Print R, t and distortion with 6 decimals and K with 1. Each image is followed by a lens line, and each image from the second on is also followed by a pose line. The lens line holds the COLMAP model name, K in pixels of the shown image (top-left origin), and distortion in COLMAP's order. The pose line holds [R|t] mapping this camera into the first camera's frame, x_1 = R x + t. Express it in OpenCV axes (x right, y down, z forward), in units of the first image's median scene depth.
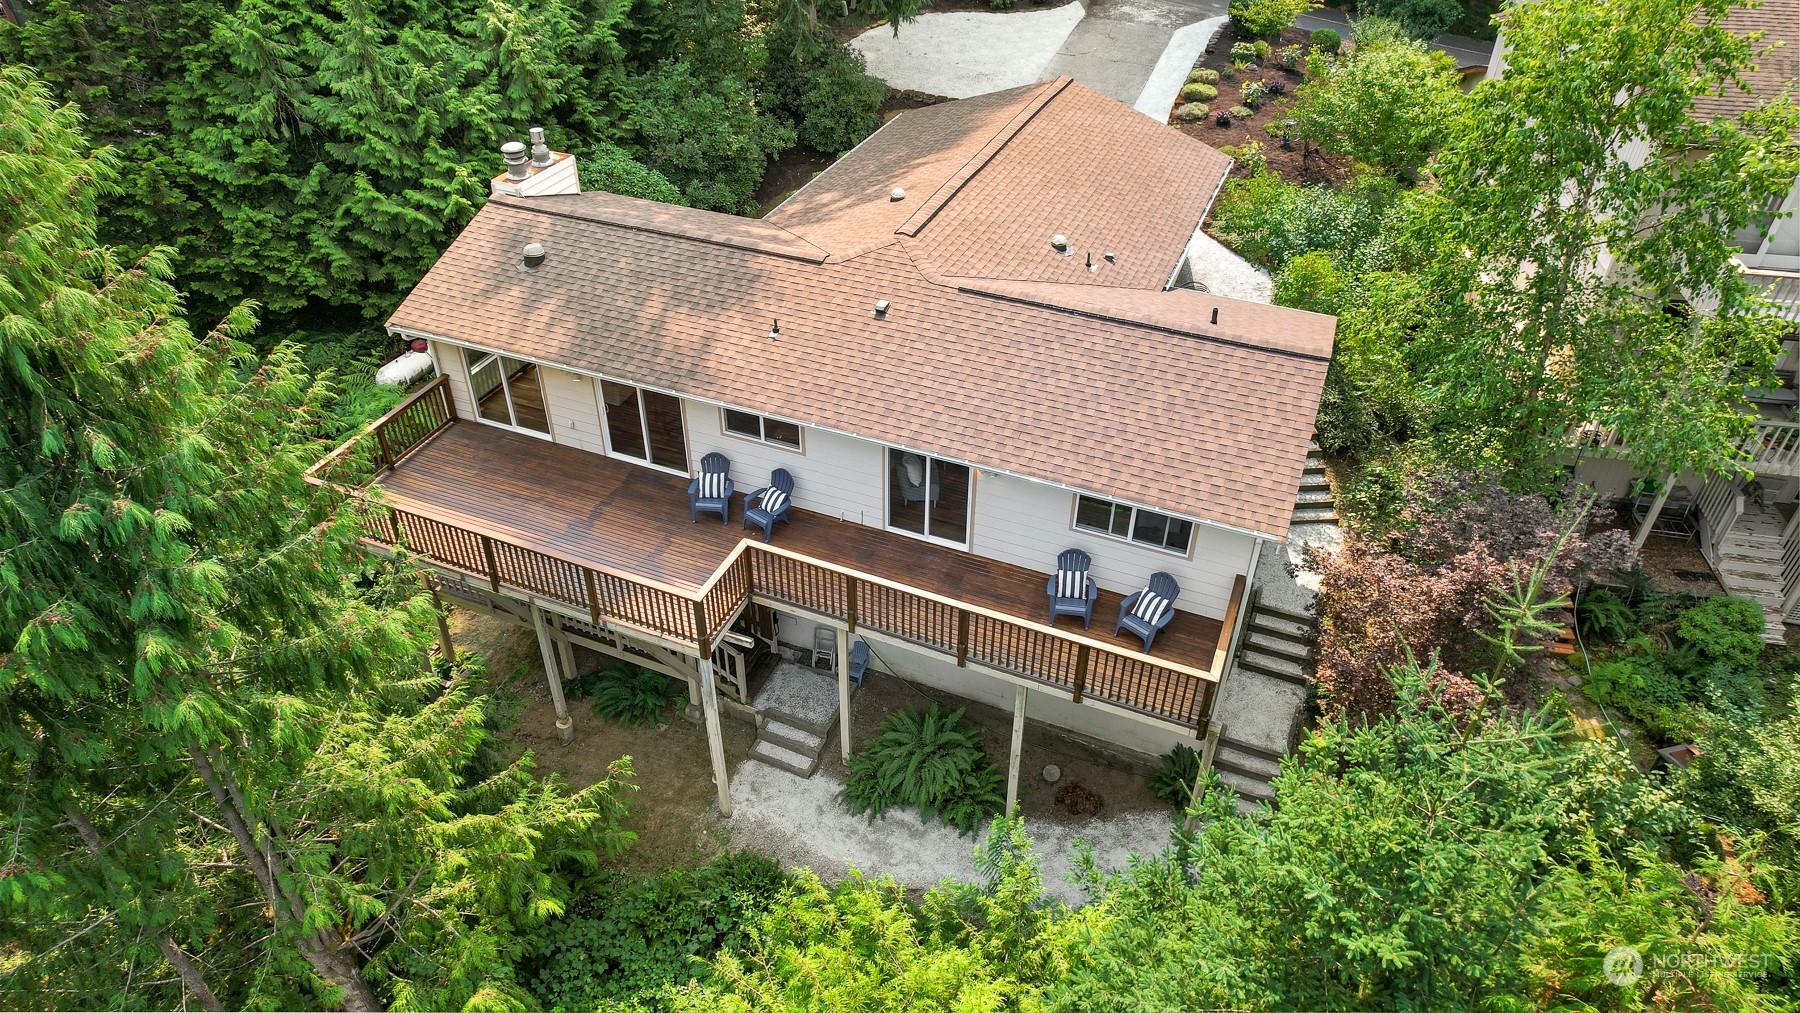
lens RADIAL K [[1136.5, 0, 900.0], [0, 1136.5, 506.5], [0, 0, 1]] dist [-0.072787, 0.040958]
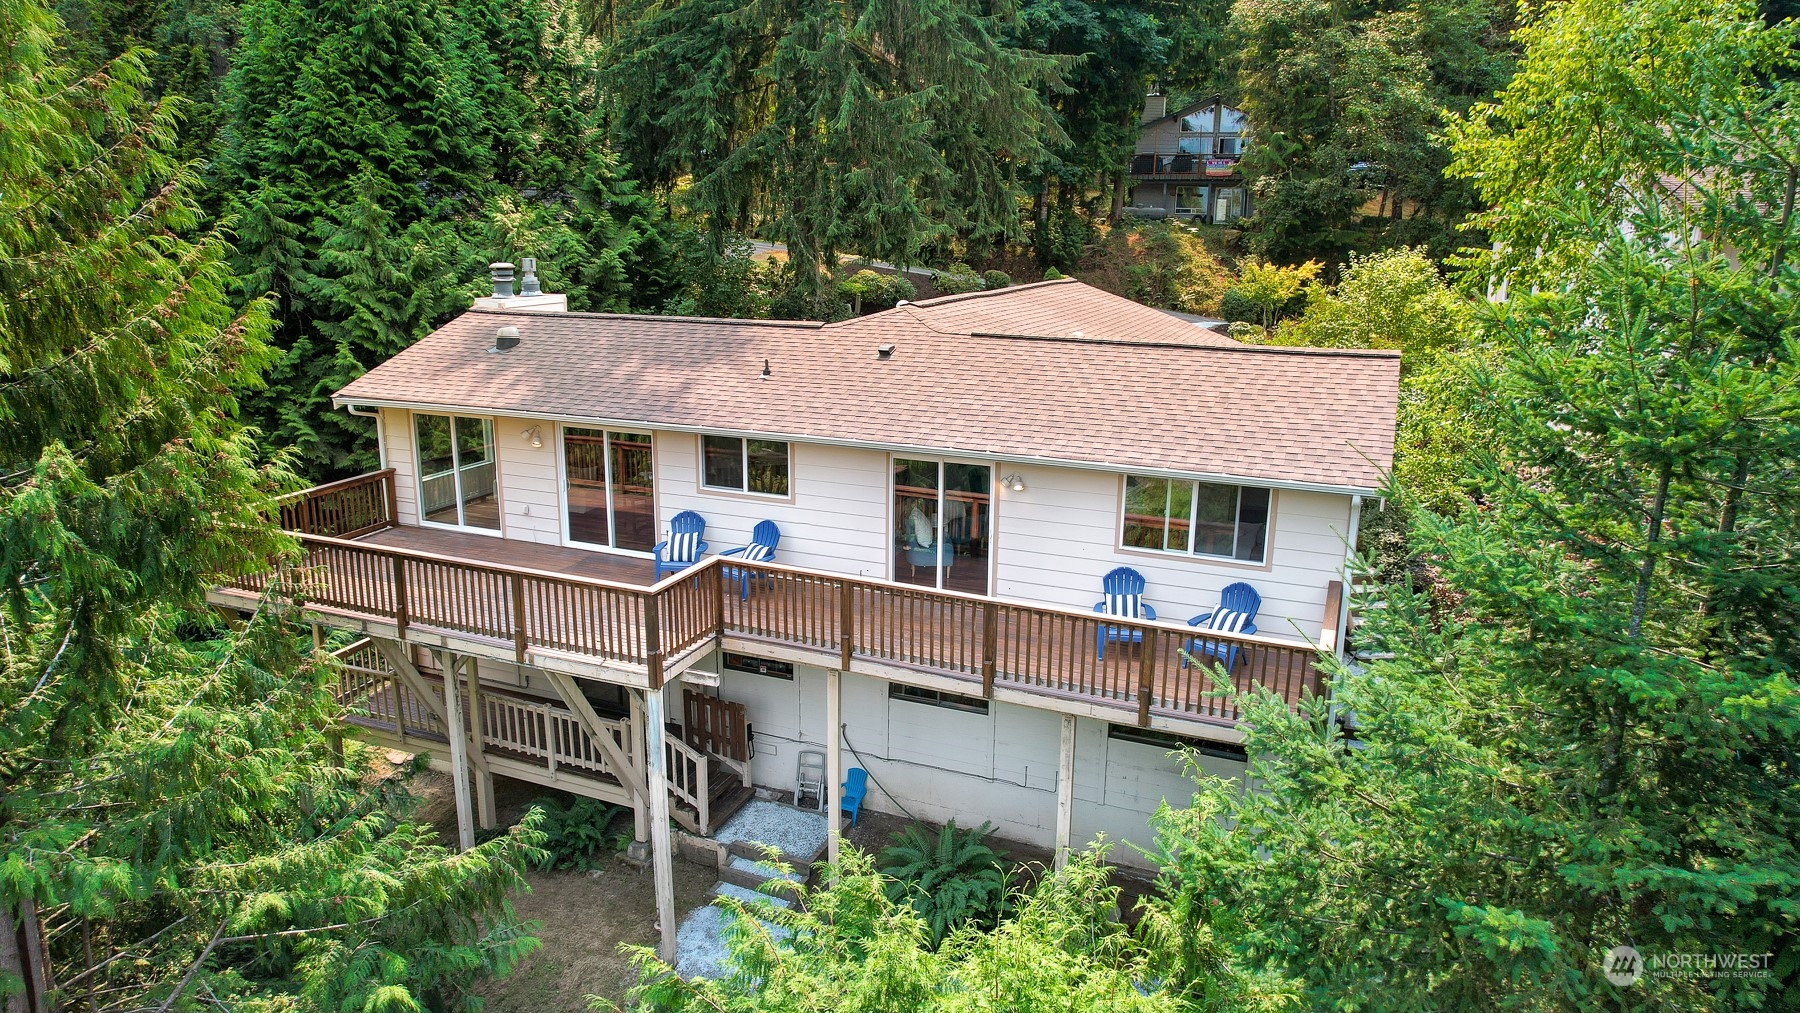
lens RADIAL K [[1153.8, 0, 900.0], [0, 1153.8, 506.5], [0, 0, 1]] dist [-0.066050, 0.000161]
pose [[0.999999, 0.001518, 0.000391, -0.005124], [-0.001251, 0.923201, -0.384317, 0.278796], [-0.000944, 0.384316, 0.923201, 0.202027]]
